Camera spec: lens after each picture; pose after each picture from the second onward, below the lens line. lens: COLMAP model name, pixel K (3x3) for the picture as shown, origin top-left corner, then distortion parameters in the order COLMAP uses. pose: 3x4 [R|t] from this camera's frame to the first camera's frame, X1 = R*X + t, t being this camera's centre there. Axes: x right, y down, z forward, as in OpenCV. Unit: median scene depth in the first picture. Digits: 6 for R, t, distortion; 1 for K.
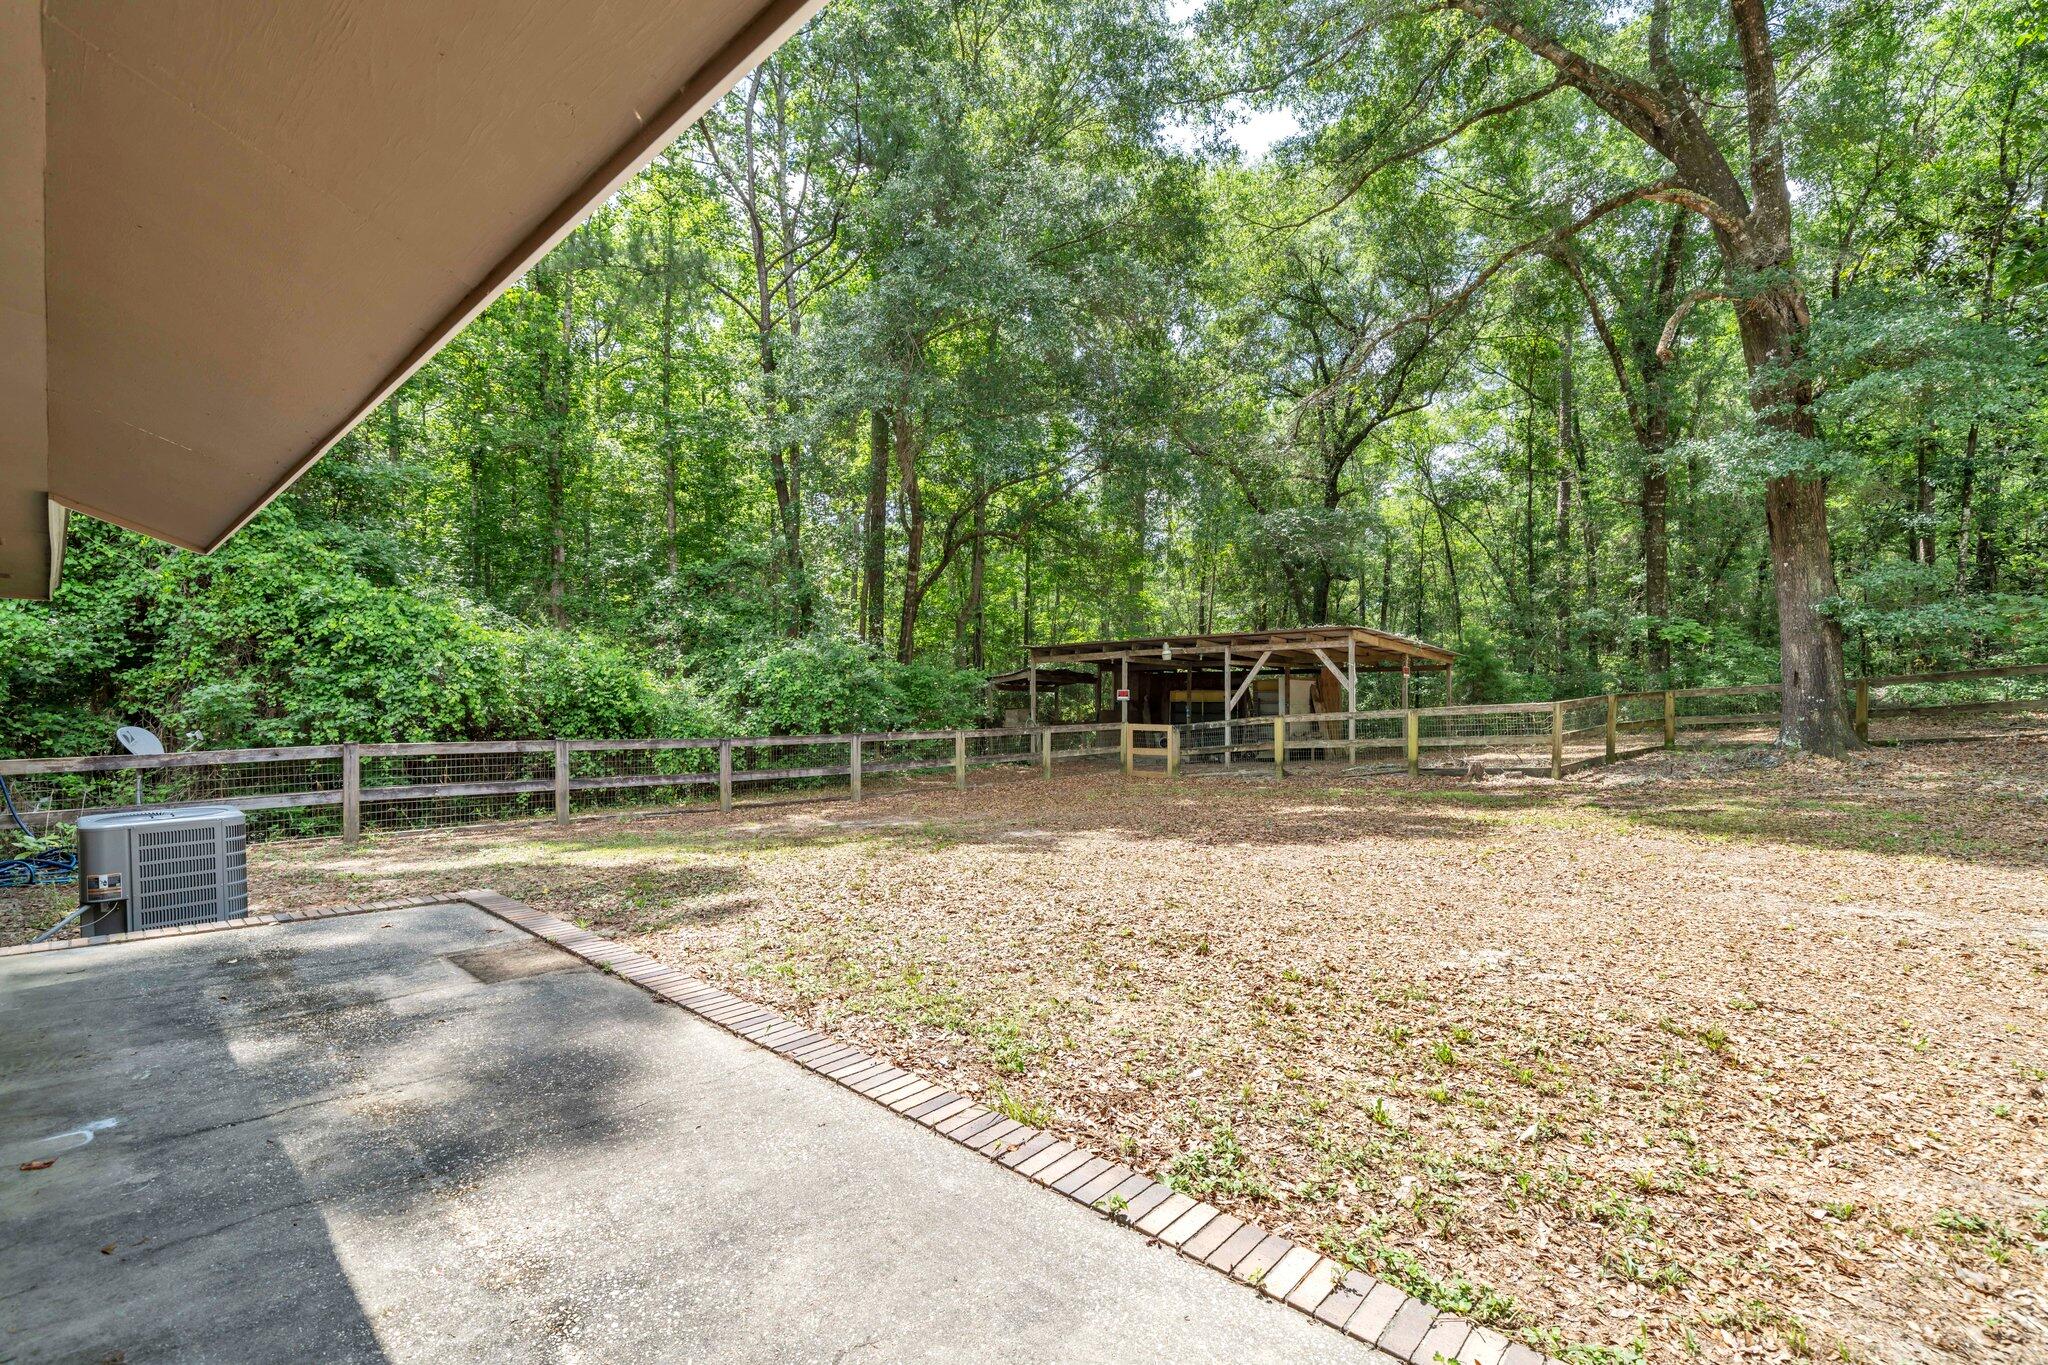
lens RADIAL K [[886.4, 0, 1022.9], [0, 886.4, 691.8], [0, 0, 1]] dist [-0.000826, -0.000173]
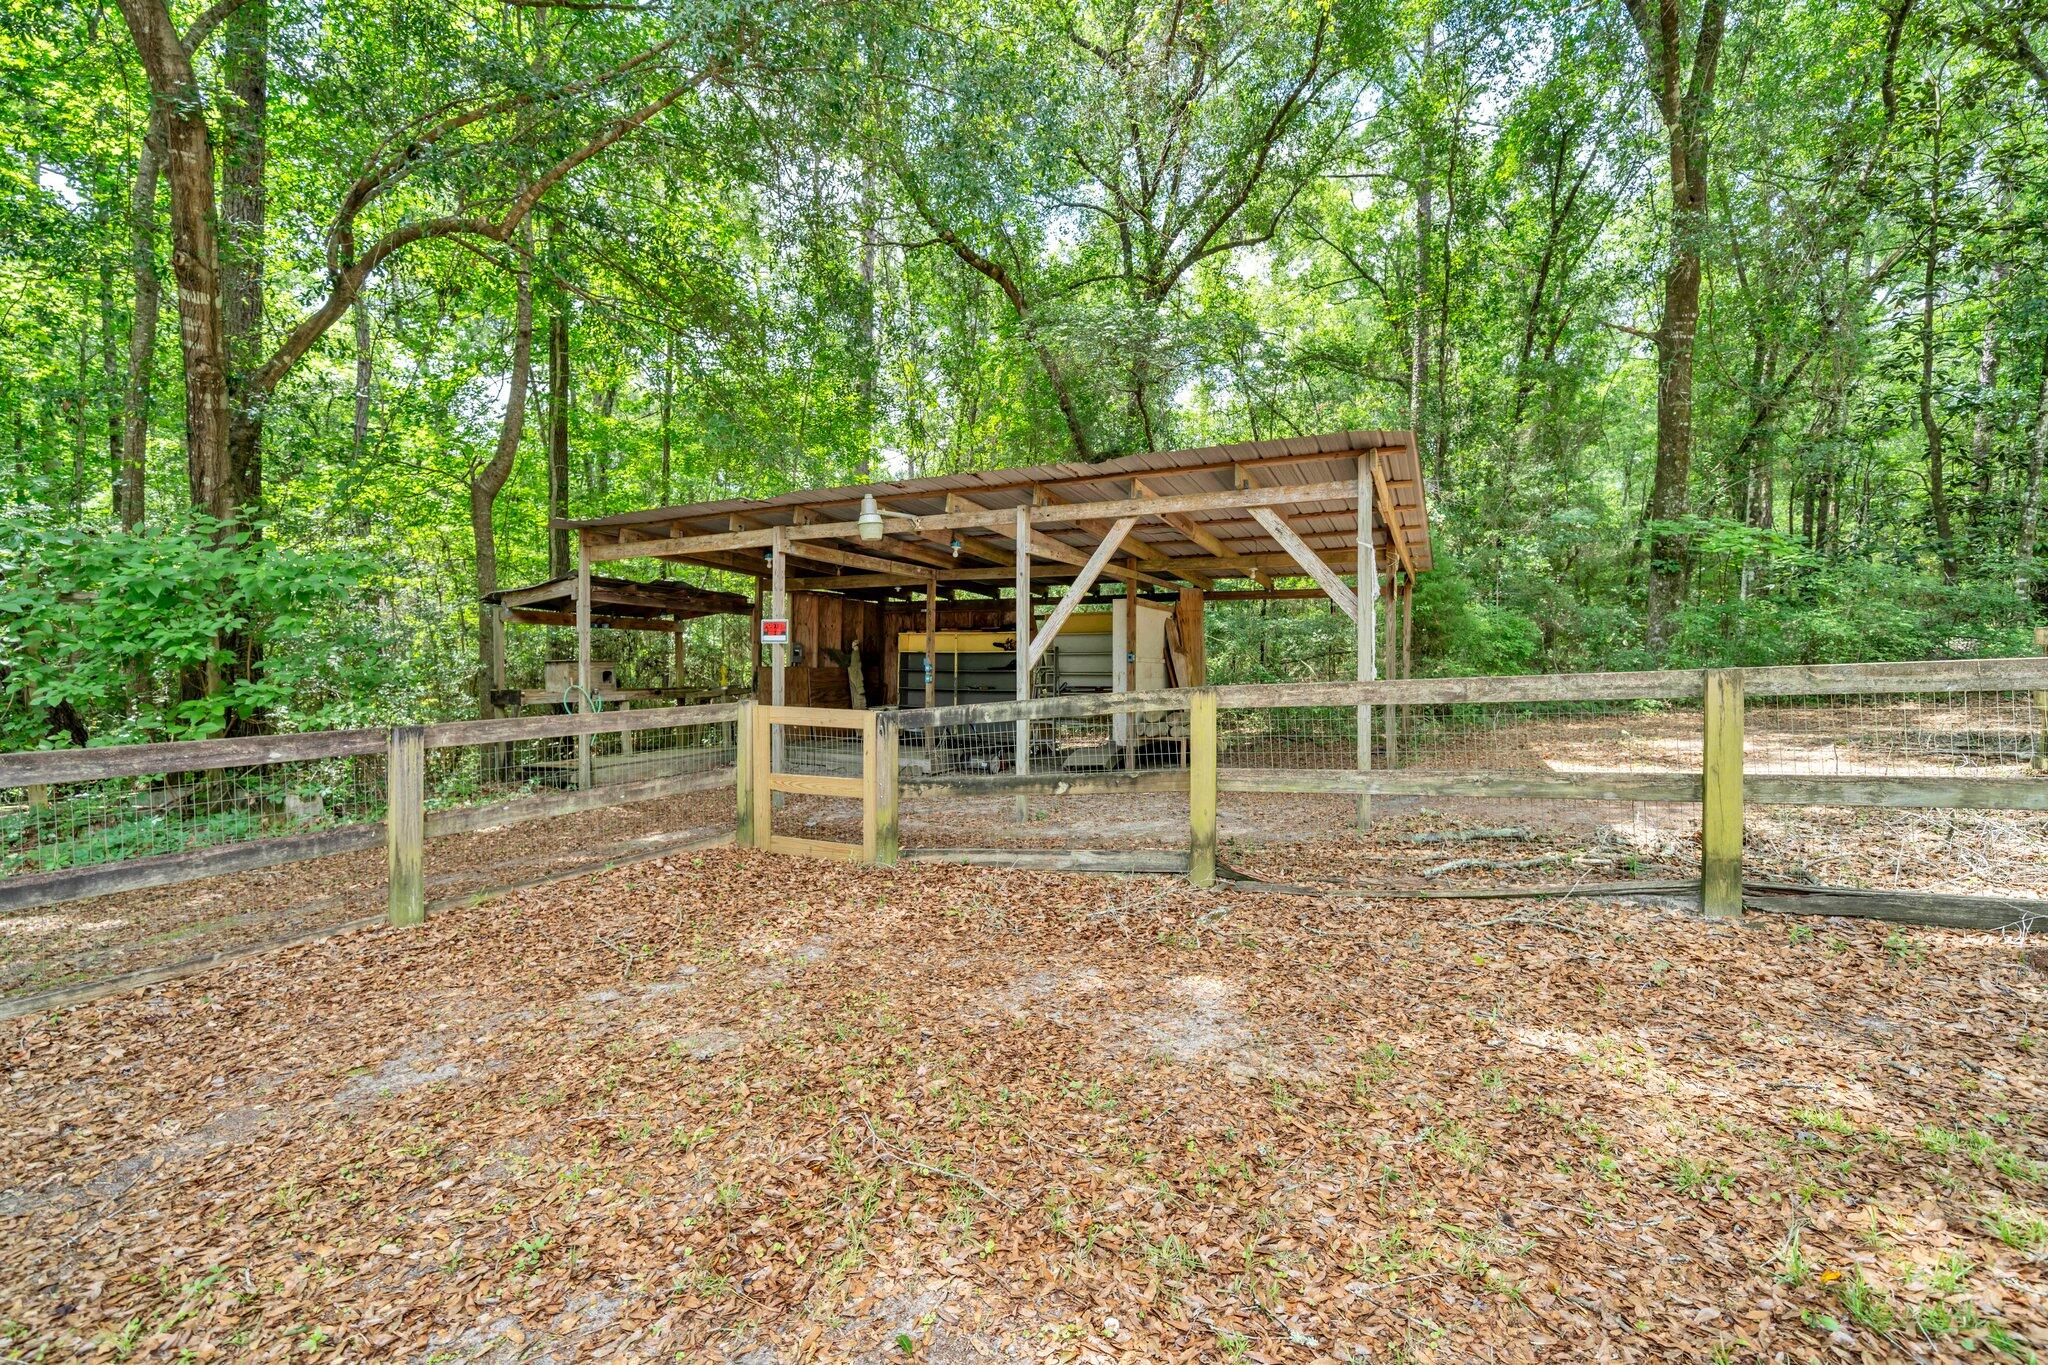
lens RADIAL K [[886.4, 0, 1022.9], [0, 886.4, 691.8], [0, 0, 1]] dist [-0.000826, -0.000173]
pose [[0.960467, -0.002991, 0.278376, 0.119237], [-0.010882, 0.998775, 0.048276, 0.011068], [-0.278180, -0.049397, 0.959258, 0.610282]]
